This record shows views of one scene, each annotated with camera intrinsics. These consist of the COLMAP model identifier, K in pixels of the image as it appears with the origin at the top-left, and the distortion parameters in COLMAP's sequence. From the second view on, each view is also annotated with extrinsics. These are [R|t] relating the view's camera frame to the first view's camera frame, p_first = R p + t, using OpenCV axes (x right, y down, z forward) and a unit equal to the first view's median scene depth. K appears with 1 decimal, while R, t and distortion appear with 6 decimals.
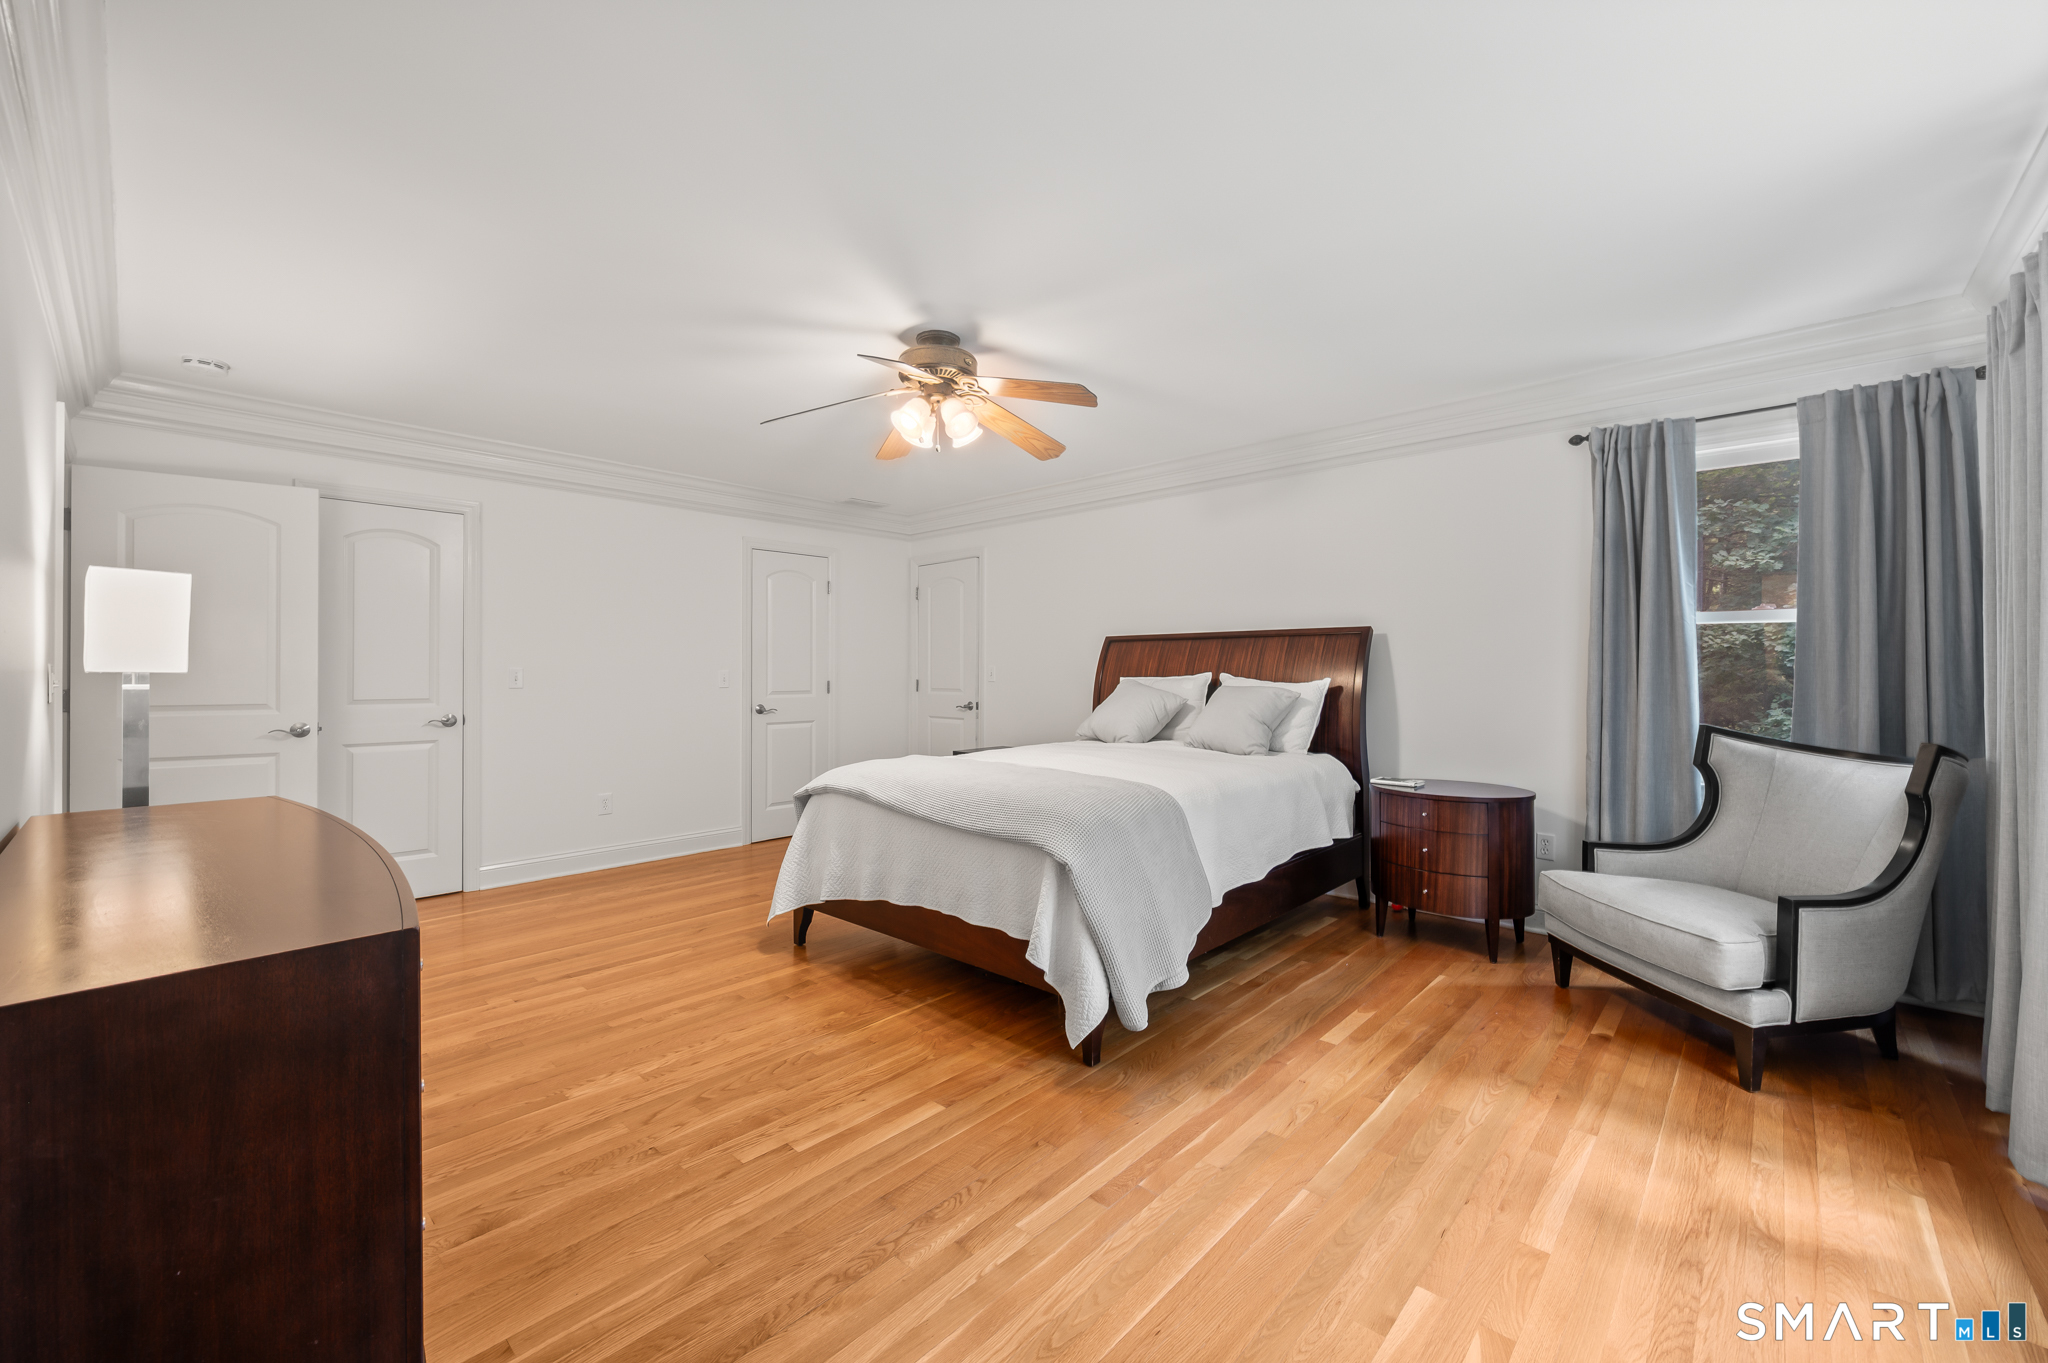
lens RADIAL K [[817.9, 0, 1032.4], [0, 817.9, 672.6], [0, 0, 1]] dist [0.001927, 0.000098]
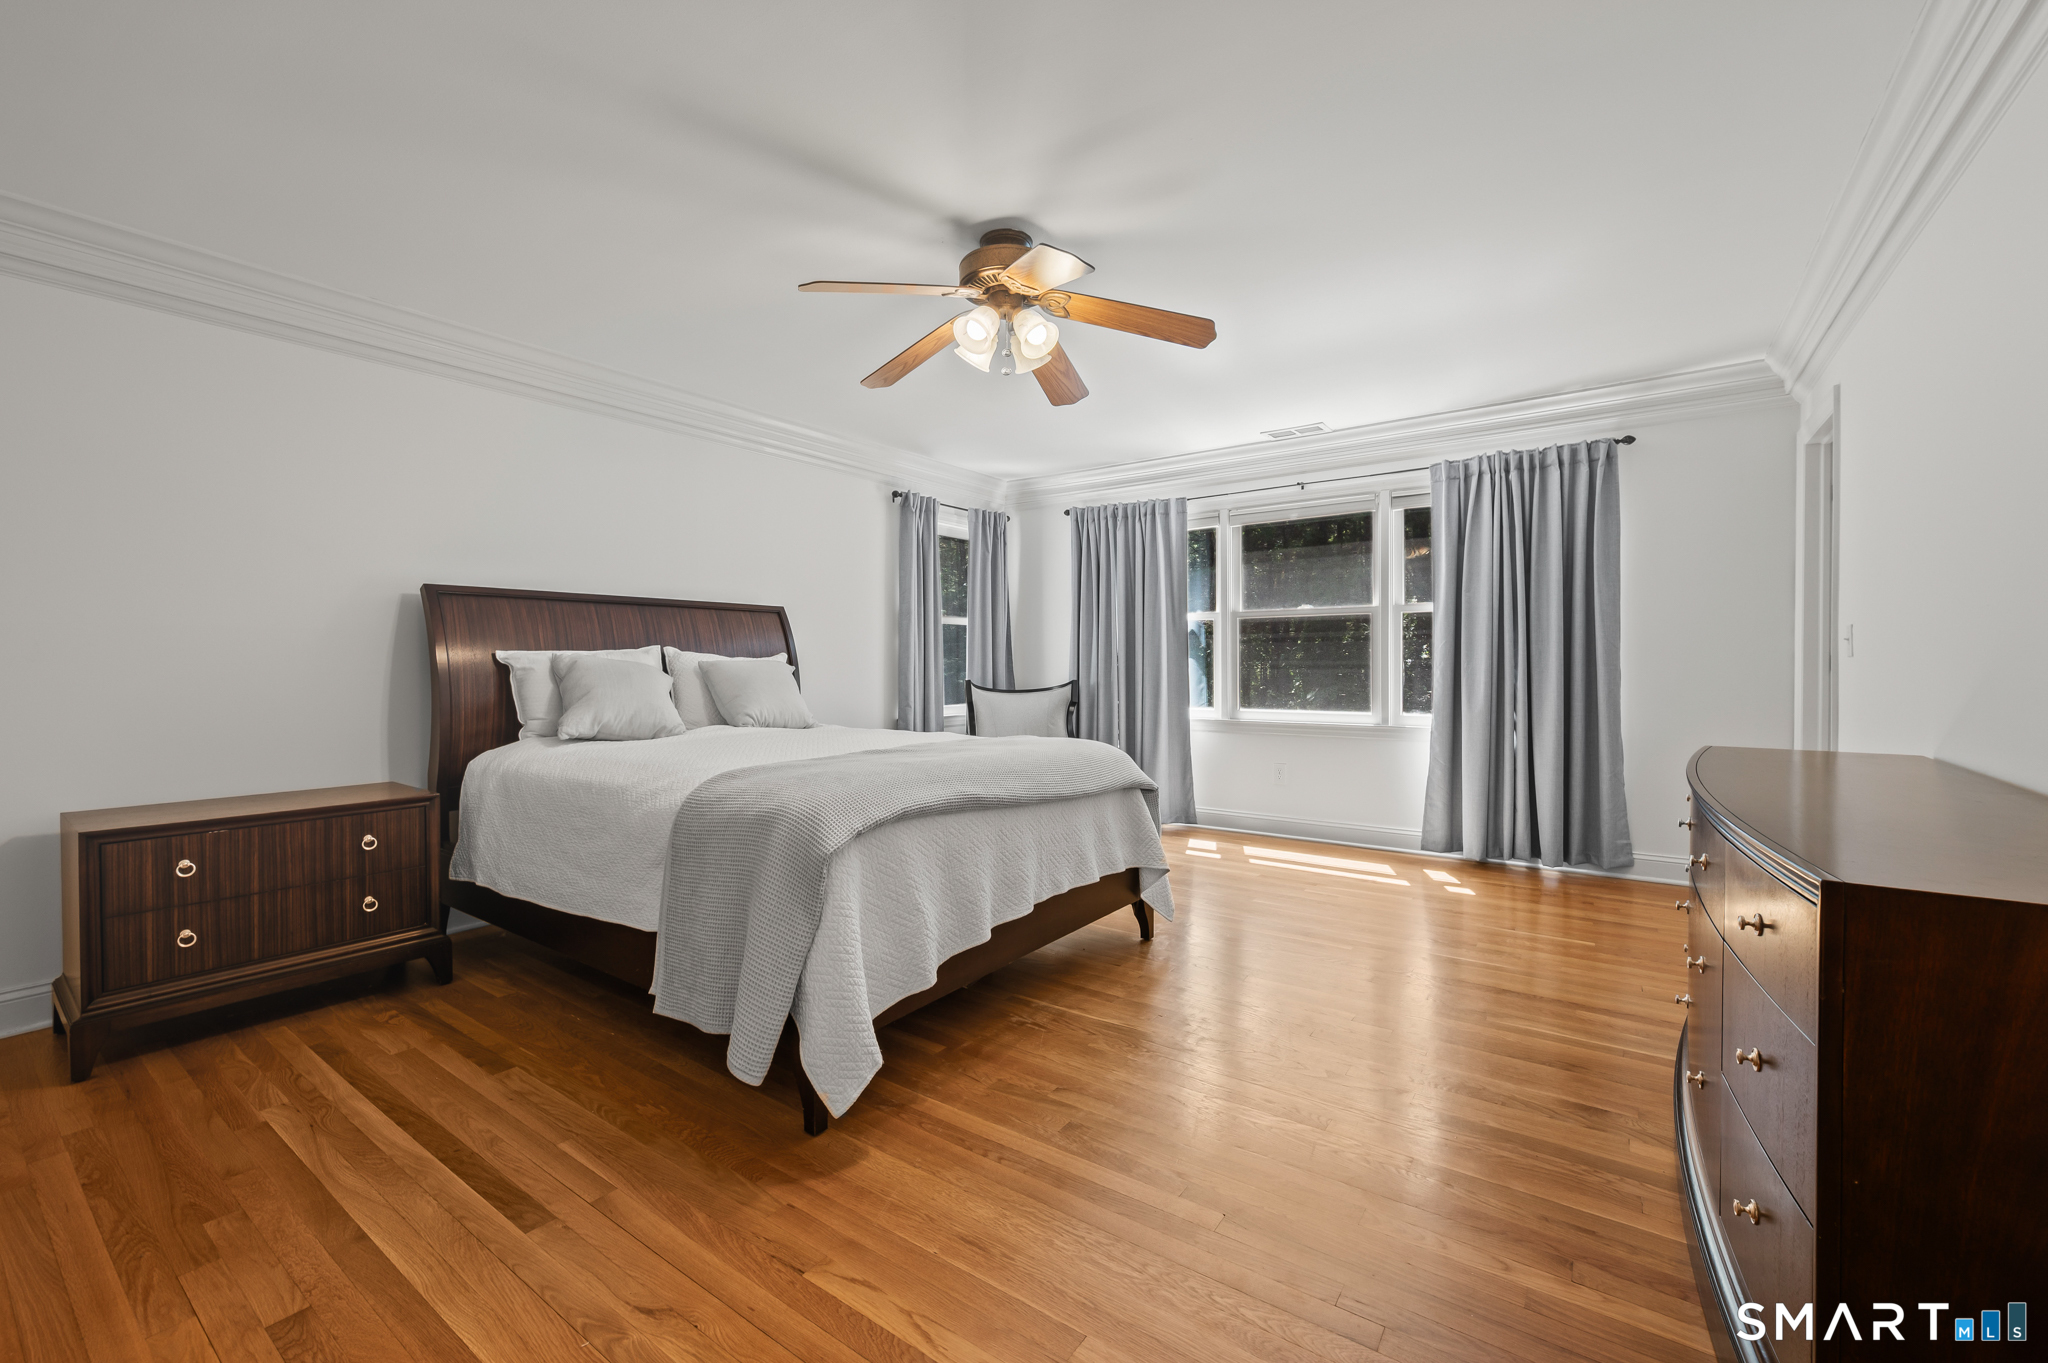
lens RADIAL K [[817.9, 0, 1032.4], [0, 817.9, 672.6], [0, 0, 1]] dist [0.001927, 0.000098]
pose [[-0.122512, -0.002956, 0.992463, -0.940850], [0.010442, 0.999936, 0.004267, 0.040946], [-0.992412, 0.010886, -0.122473, 1.058126]]
